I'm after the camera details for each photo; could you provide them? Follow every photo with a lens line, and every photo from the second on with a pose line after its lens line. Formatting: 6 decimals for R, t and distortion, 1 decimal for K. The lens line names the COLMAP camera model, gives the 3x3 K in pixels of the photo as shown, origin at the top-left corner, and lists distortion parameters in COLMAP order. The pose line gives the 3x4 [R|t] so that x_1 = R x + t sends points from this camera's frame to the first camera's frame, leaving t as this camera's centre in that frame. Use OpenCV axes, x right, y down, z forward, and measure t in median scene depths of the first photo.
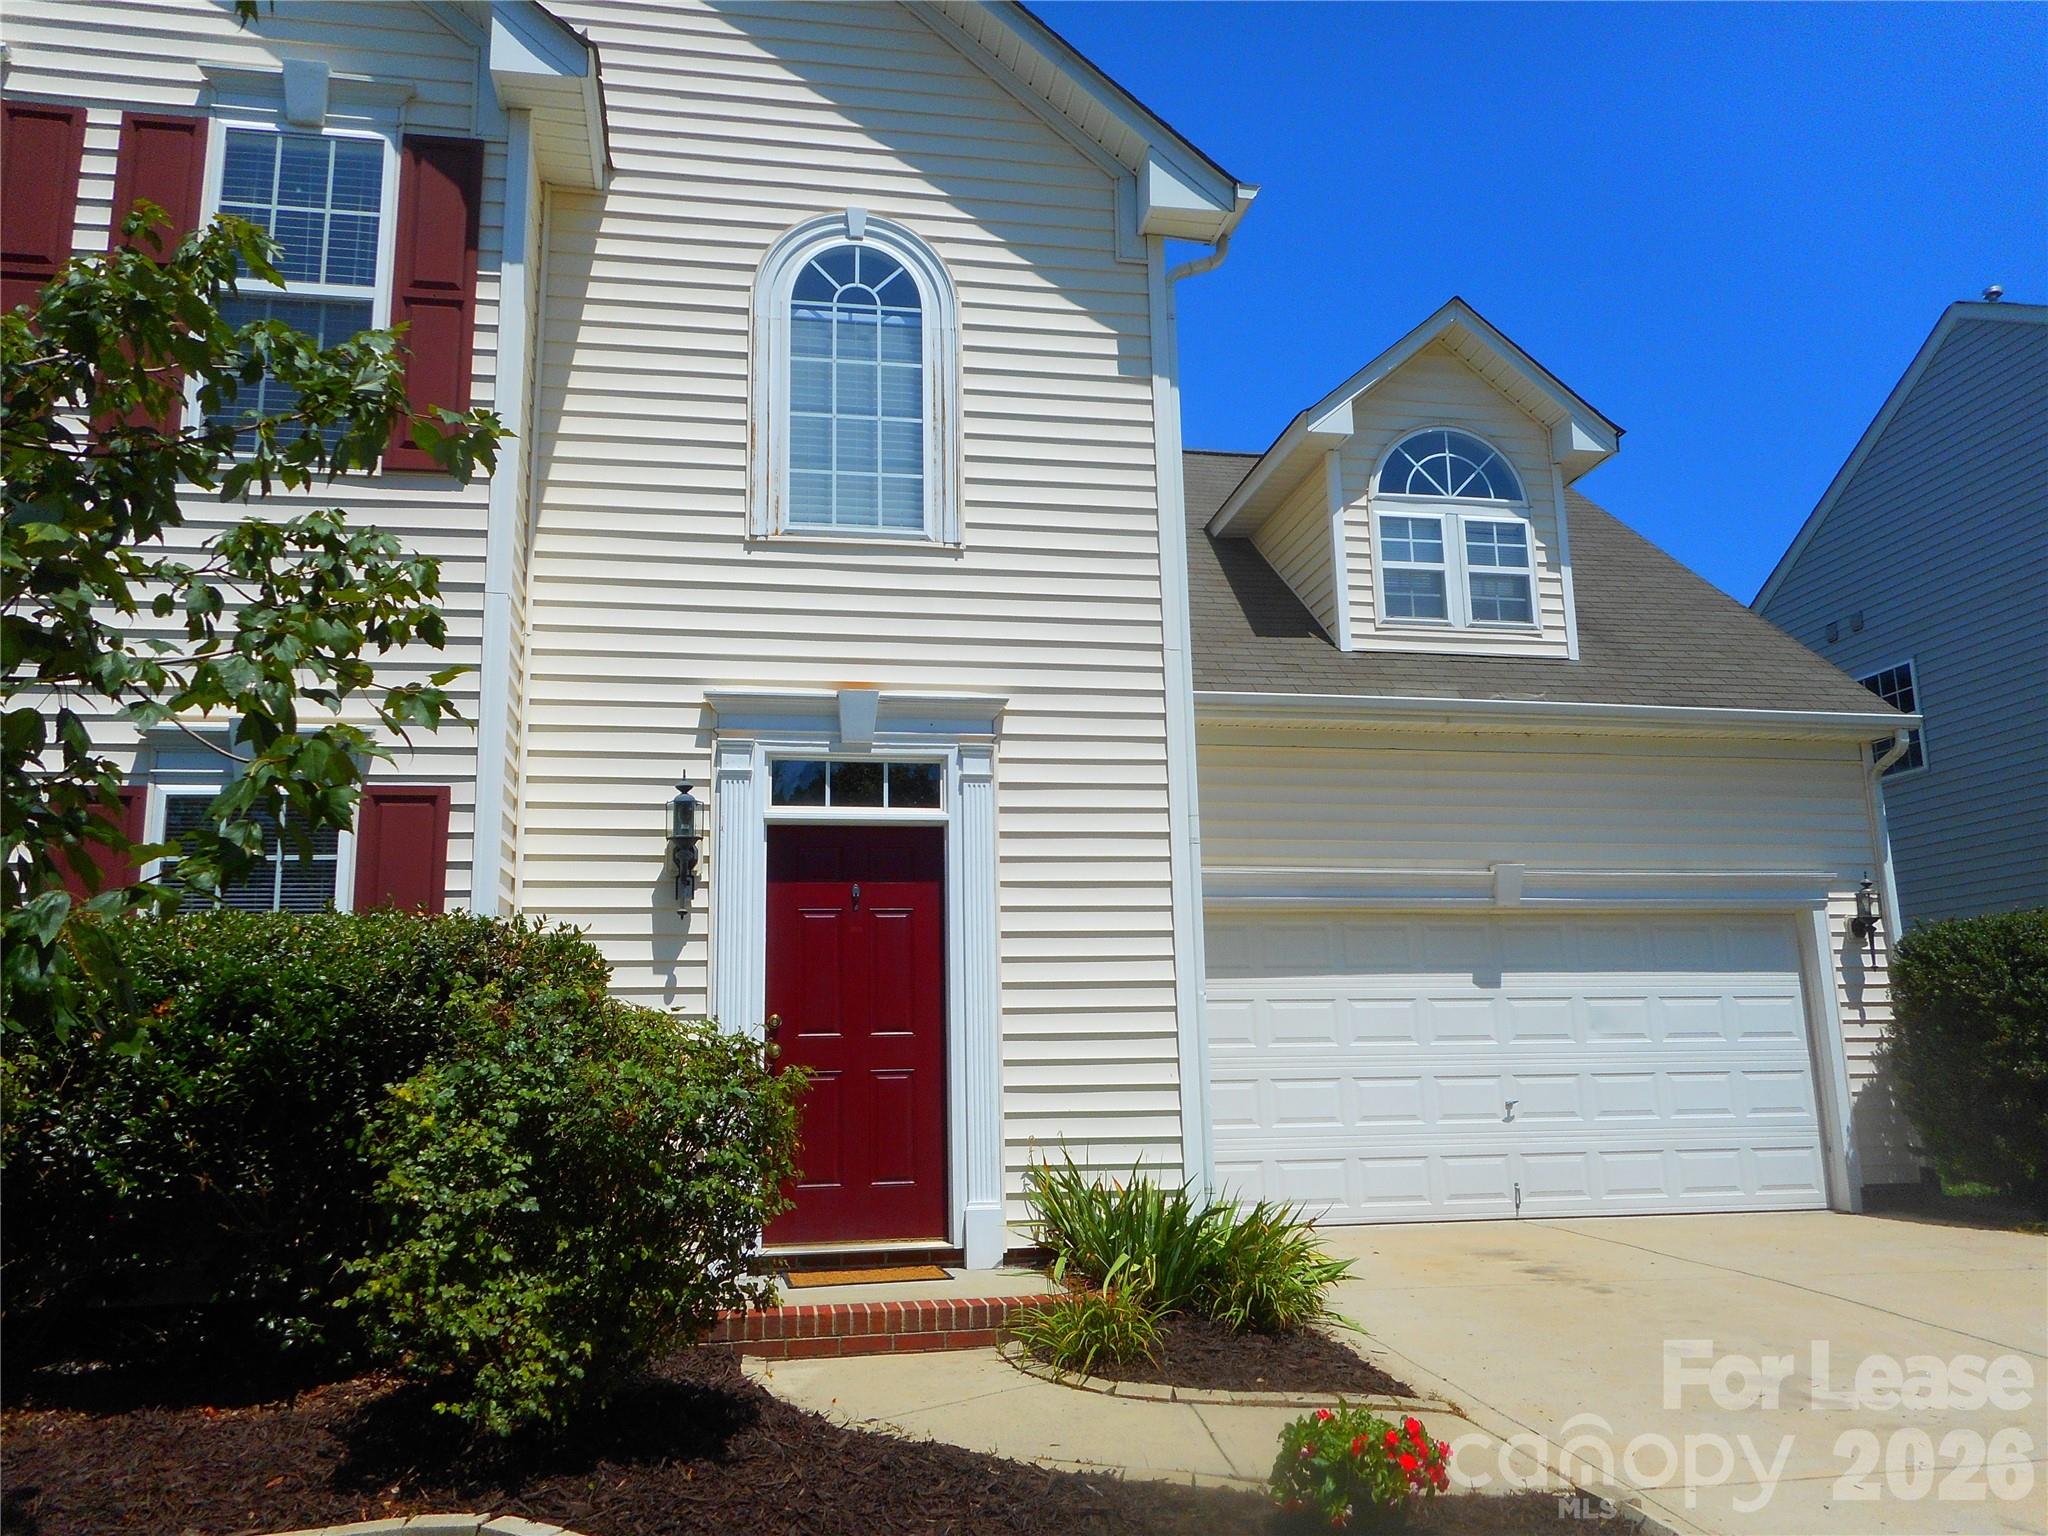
lens RADIAL K [[1547.3, 0, 1011.9], [0, 1547.3, 771.7], [0, 0, 1]] dist [0.003773, 0.007126]
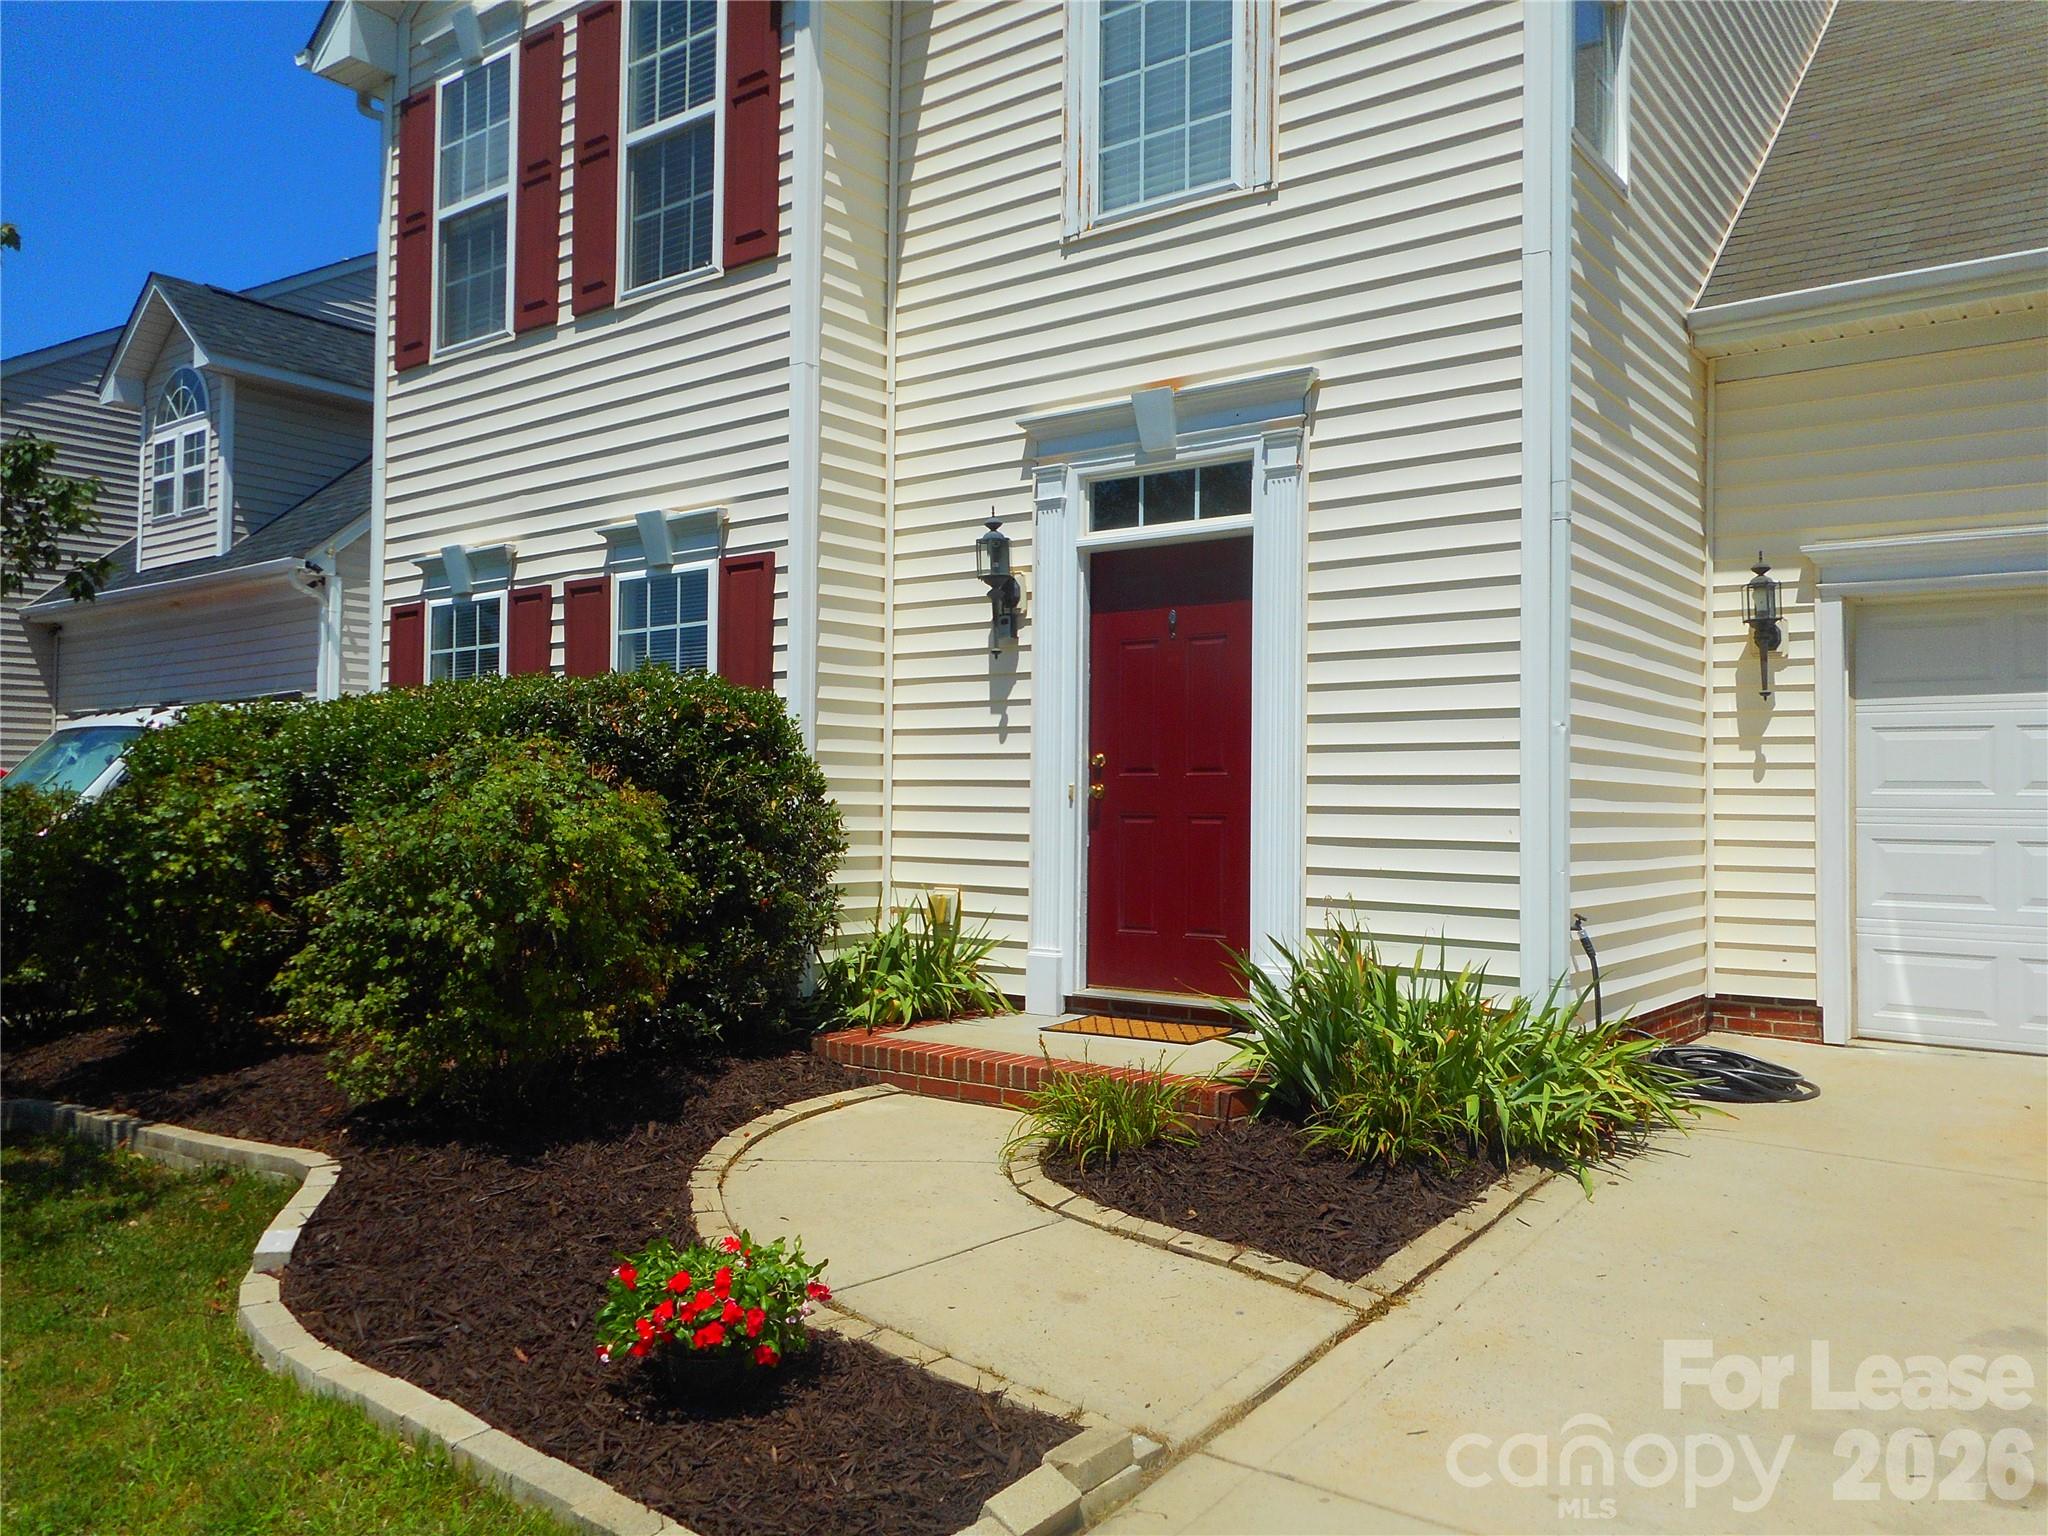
lens RADIAL K [[1547.3, 0, 1016.1], [0, 1547.3, 769.1], [0, 0, 1]] dist [0.003773, 0.007126]
pose [[0.672017, 0.007467, -0.740498, 0.504725], [0.121176, 0.985362, 0.119905, 0.045100], [0.730554, -0.170309, 0.661276, 0.322320]]
